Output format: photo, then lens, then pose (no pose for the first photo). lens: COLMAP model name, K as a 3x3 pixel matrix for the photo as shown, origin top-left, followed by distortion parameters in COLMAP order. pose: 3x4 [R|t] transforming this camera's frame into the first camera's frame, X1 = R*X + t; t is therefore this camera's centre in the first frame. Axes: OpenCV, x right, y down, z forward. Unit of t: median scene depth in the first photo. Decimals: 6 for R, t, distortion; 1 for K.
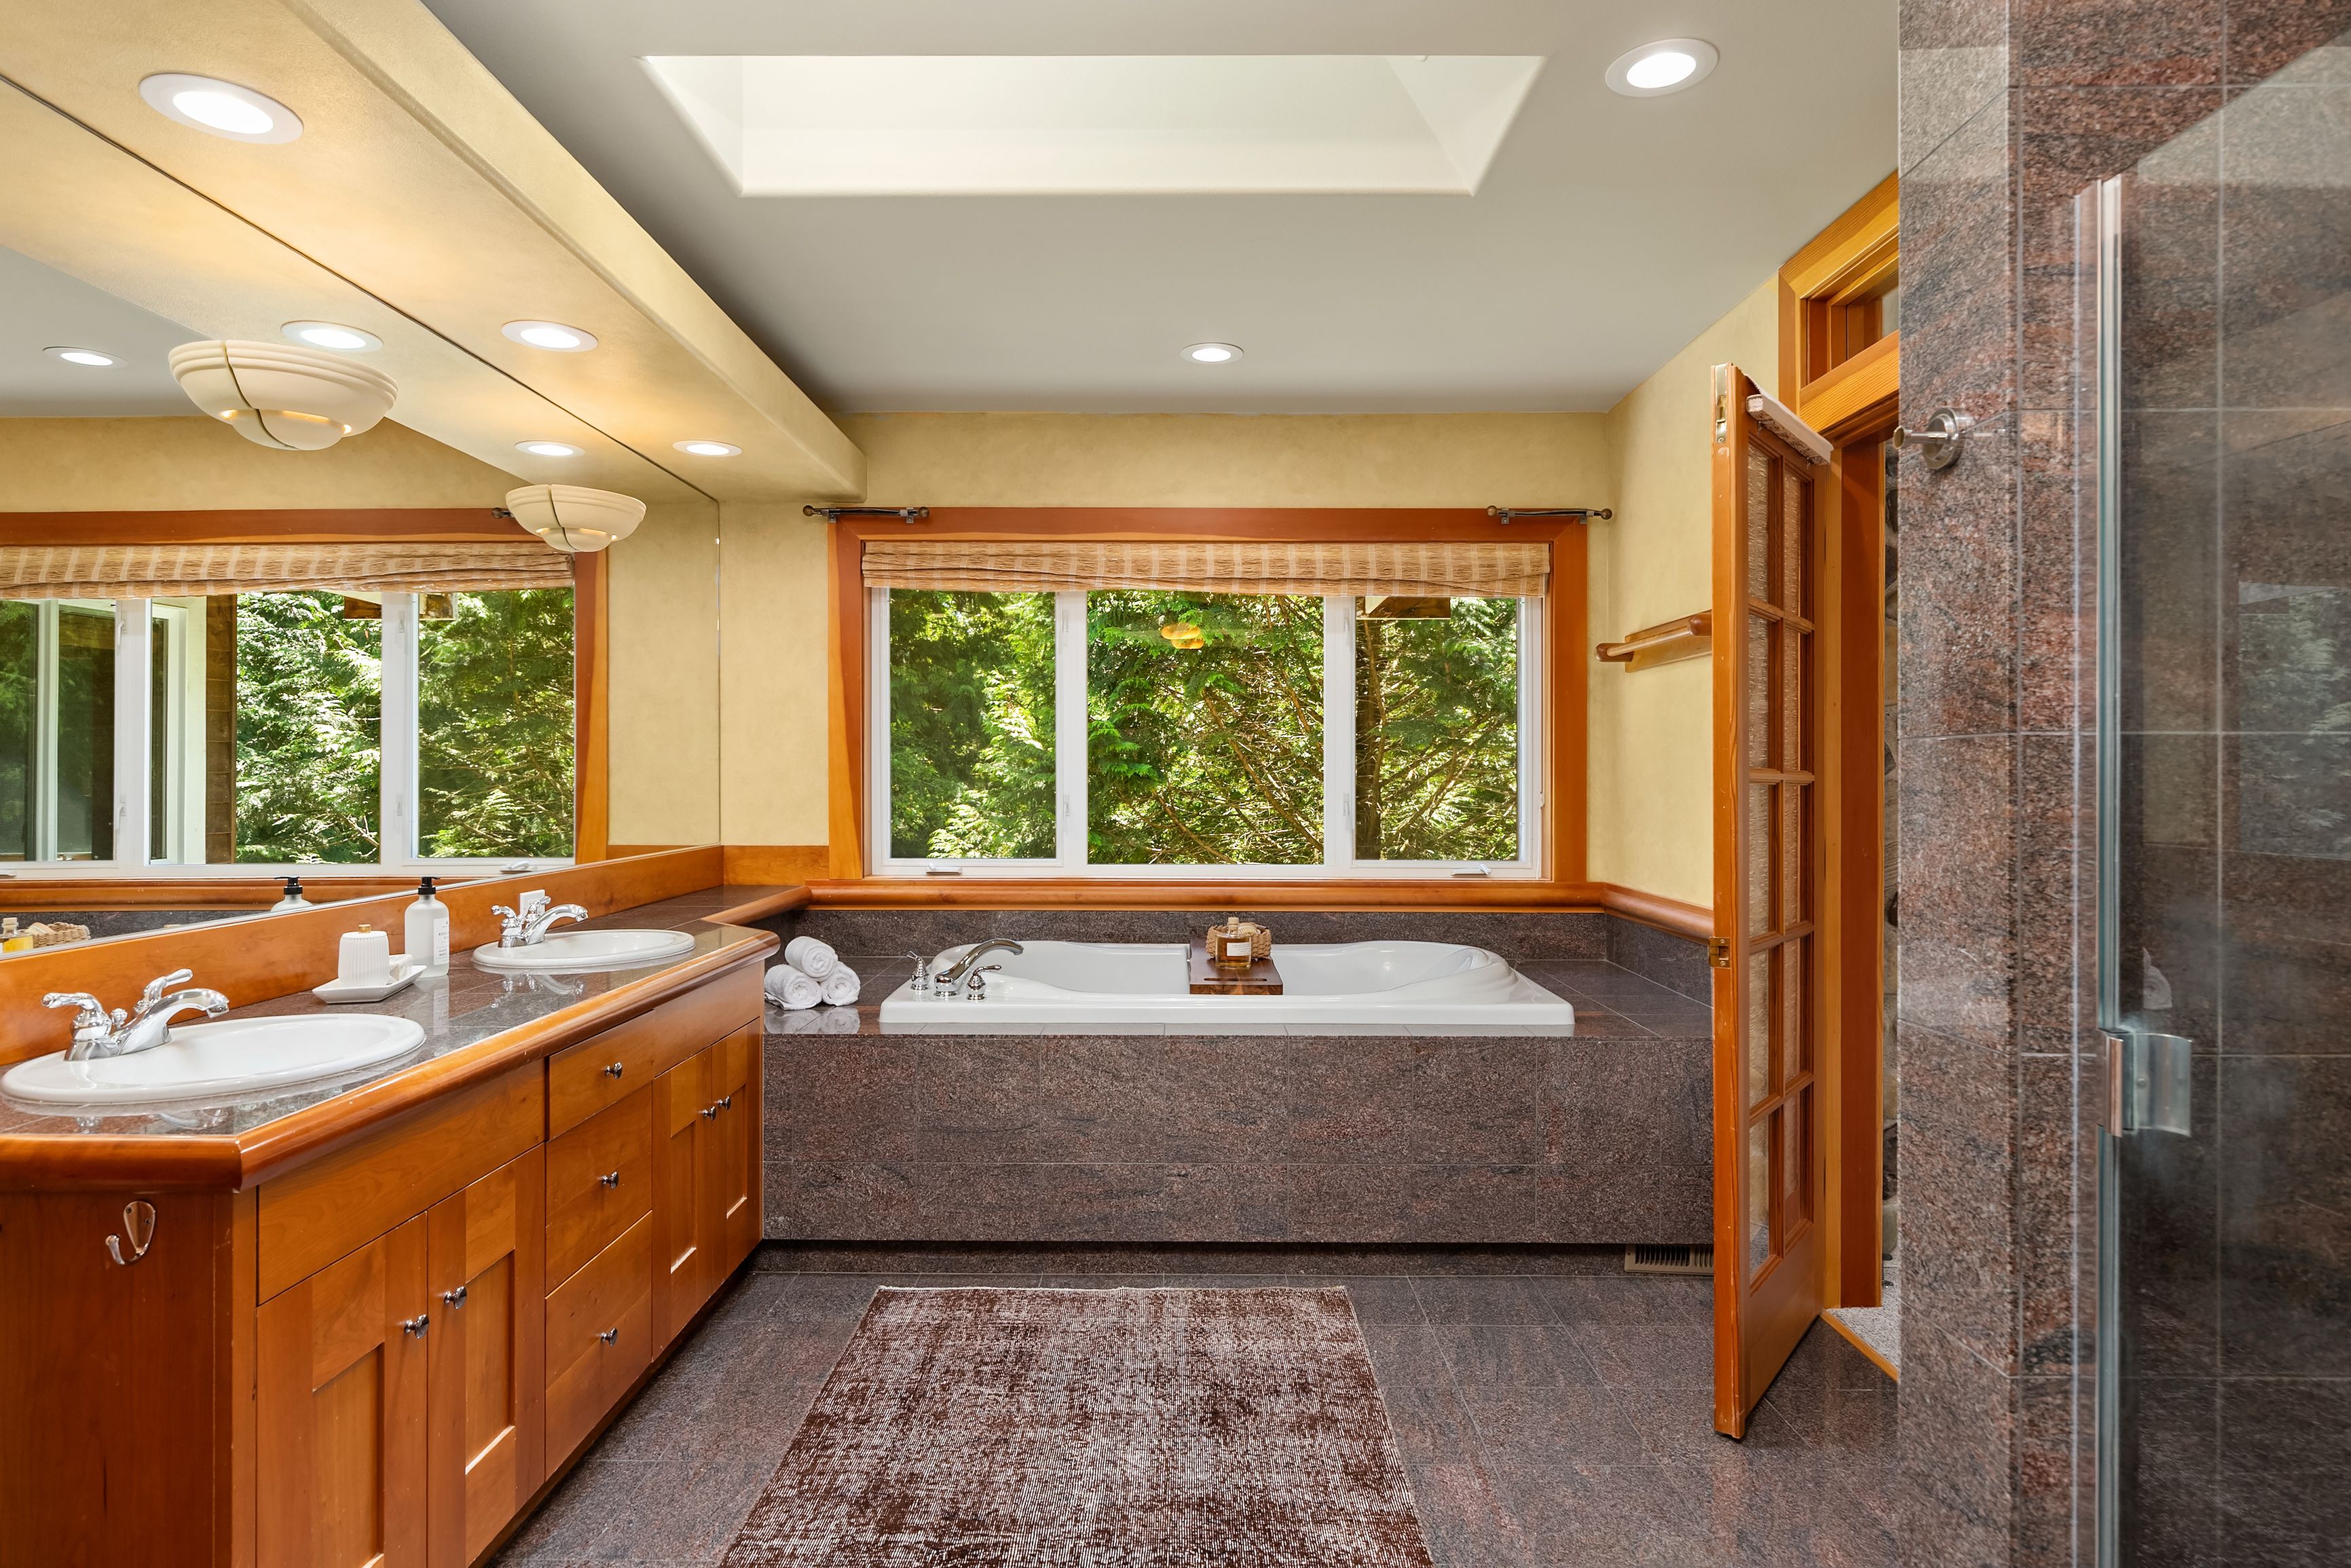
lens RADIAL K [[1335.3, 0, 1176.7], [0, 1335.3, 779.1], [0, 0, 1]] dist [-0.001354, 0.001430]
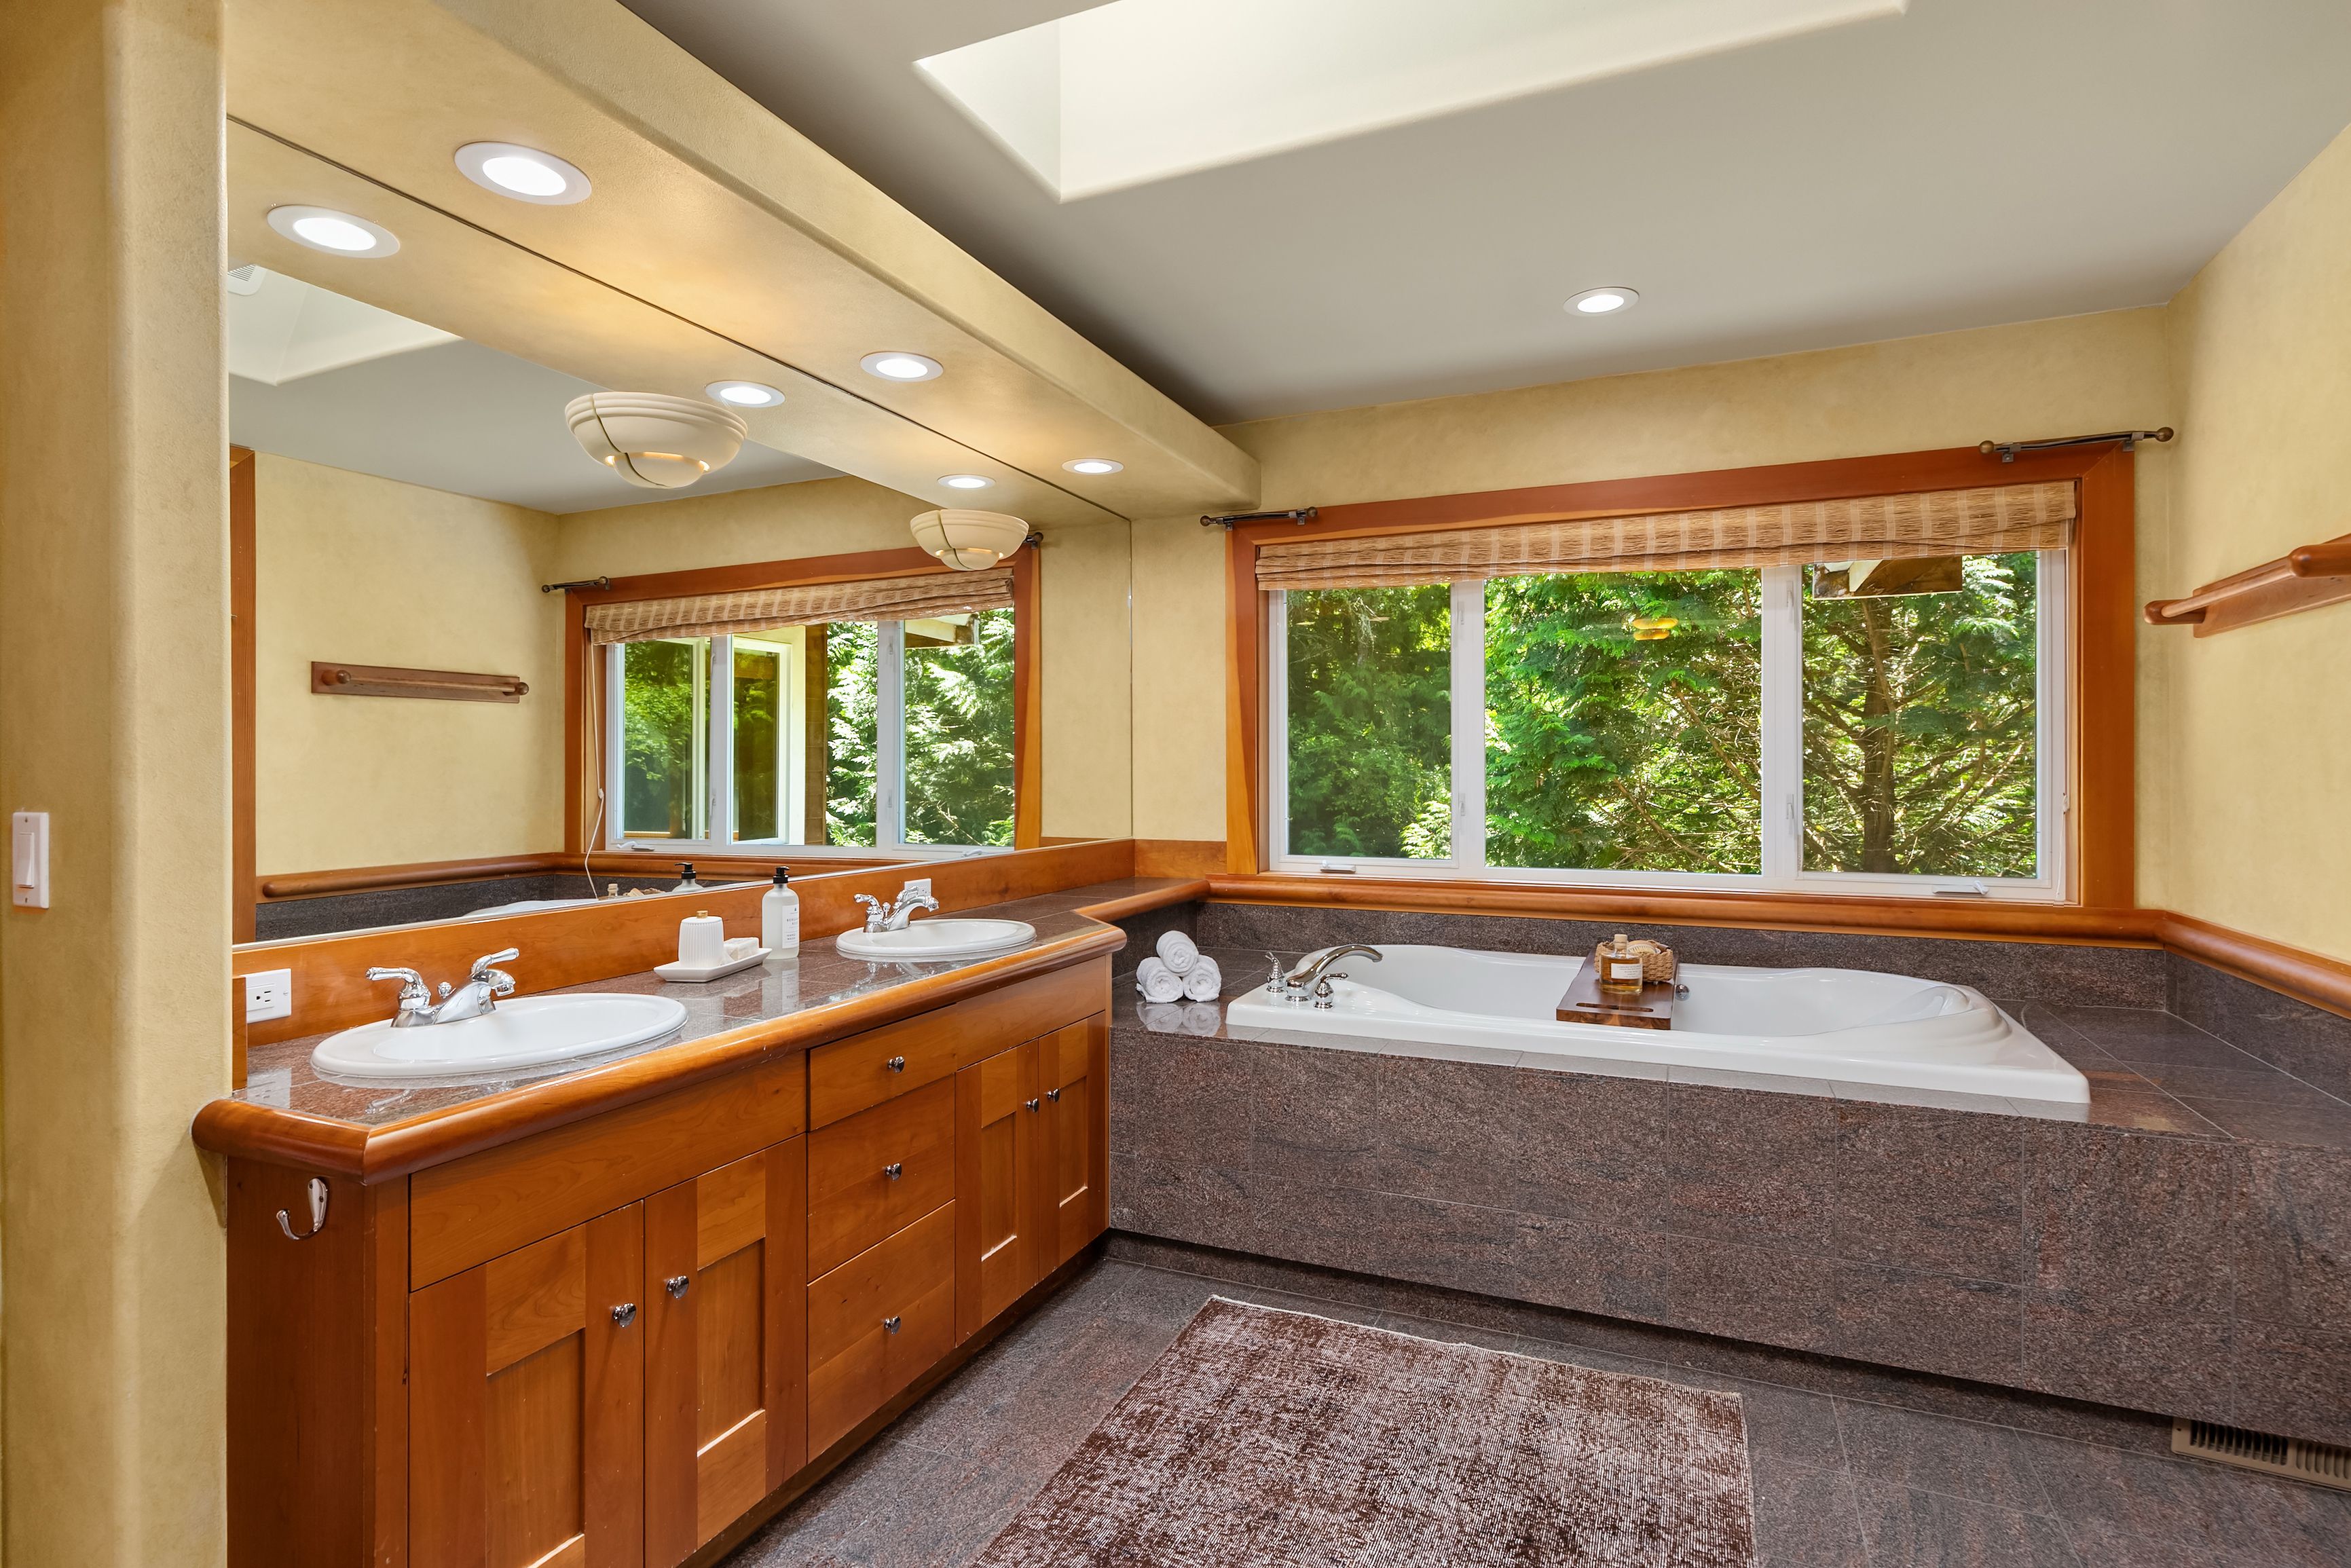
lens RADIAL K [[1186.0, 0, 1170.7], [0, 1186.0, 774.7], [0, 0, 1]] dist [0.003075, -0.000387]
pose [[0.913783, -0.001299, -0.406202, 0.101553], [0.000782, 0.999999, -0.001440, -0.001141], [0.406203, 0.000998, 0.913782, 0.185963]]
